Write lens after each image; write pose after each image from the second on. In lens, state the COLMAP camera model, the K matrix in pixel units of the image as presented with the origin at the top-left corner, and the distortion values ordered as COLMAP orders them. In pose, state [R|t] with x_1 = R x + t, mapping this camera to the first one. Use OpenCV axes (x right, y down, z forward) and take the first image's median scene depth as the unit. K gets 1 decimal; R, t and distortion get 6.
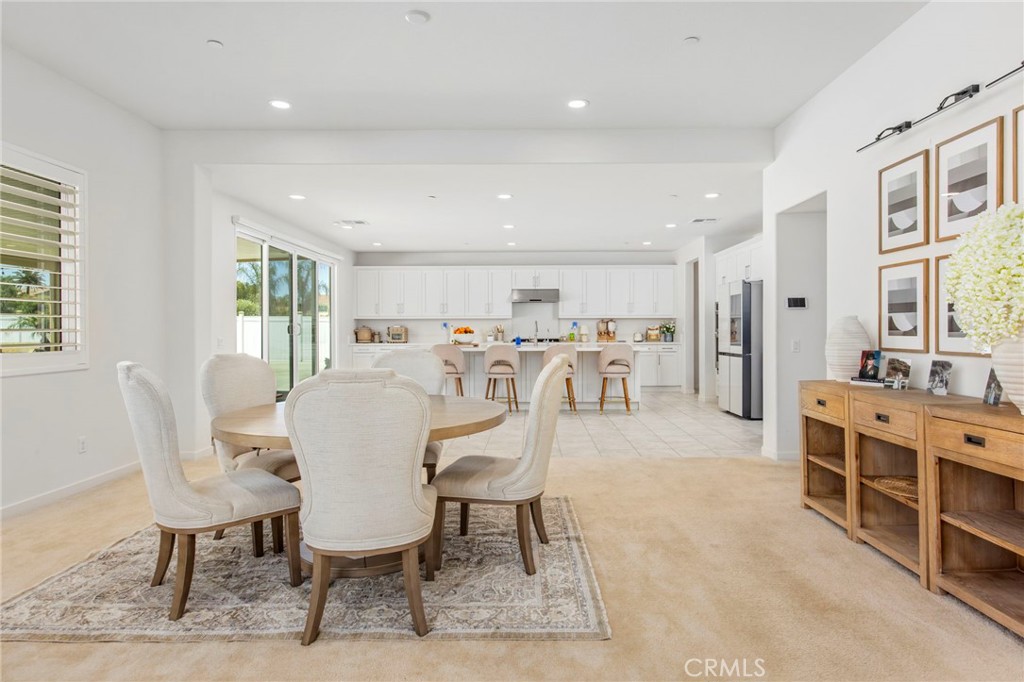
lens RADIAL K [[634.0, 0, 512.0], [0, 634.0, 341.0], [0, 0, 1]] dist [0.004471, 0.000537]
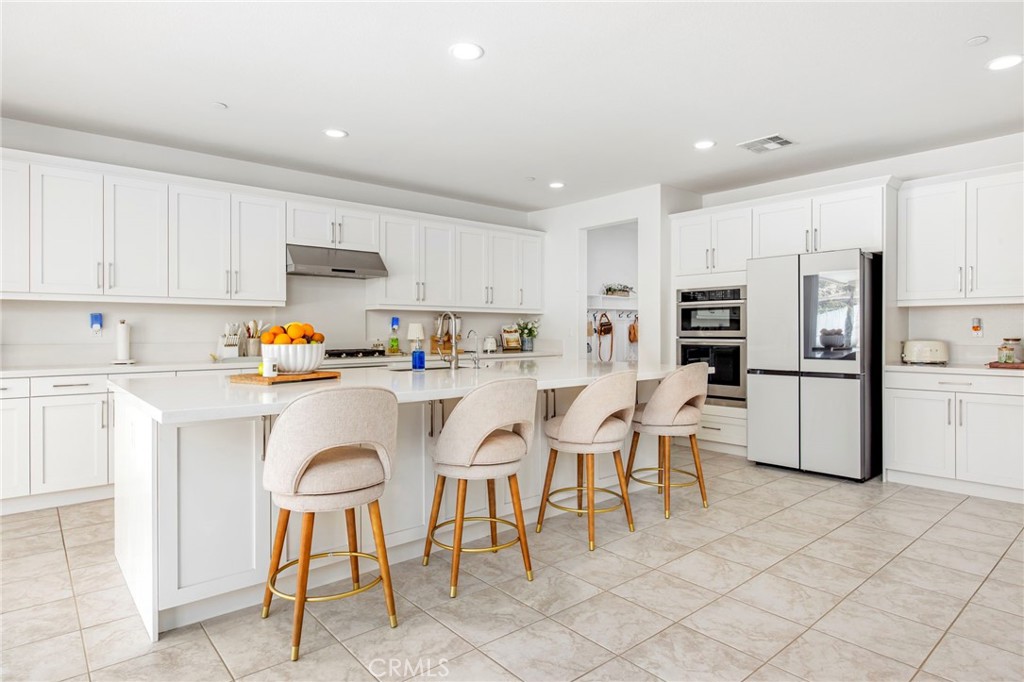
lens RADIAL K [[595.3, 0, 546.1], [0, 595.3, 336.1], [0, 0, 1]] dist [-0.001544, -0.000840]
pose [[0.713967, -0.002721, 0.700174, -0.165536], [0.009782, 0.999934, -0.006089, -0.010103], [-0.700111, 0.011197, 0.713946, 0.560364]]
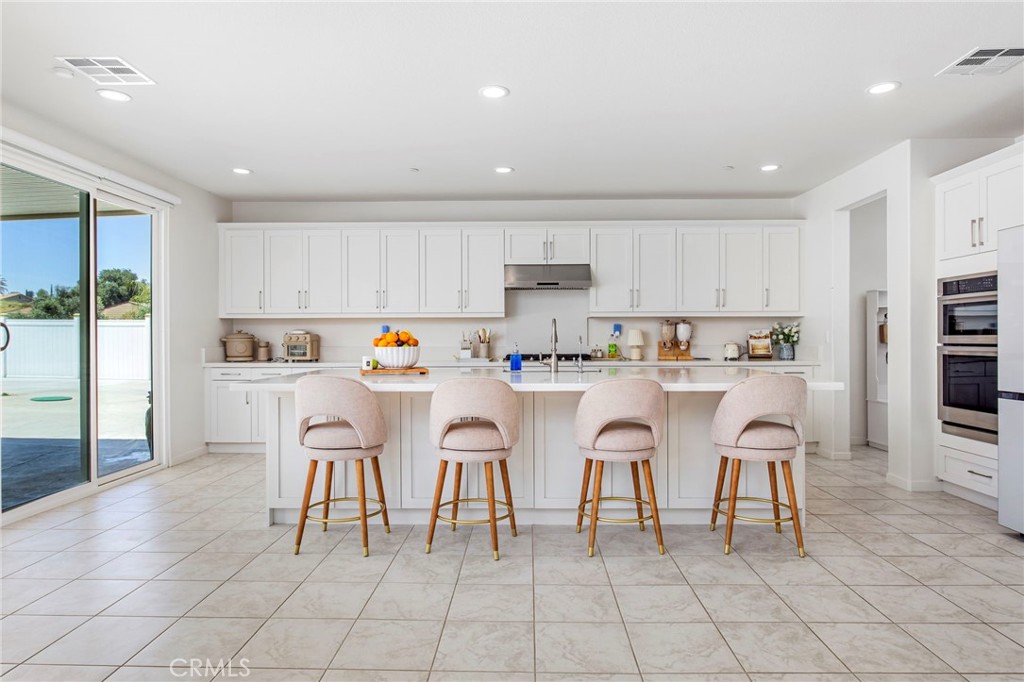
lens RADIAL K [[634.0, 0, 512.0], [0, 634.0, 341.0], [0, 0, 1]] dist [0.004471, 0.000537]
pose [[0.999994, 0.000144, 0.003386, 0.004521], [-0.000101, 0.999919, -0.012695, -0.008104], [-0.003387, 0.012694, 0.999914, 0.449700]]
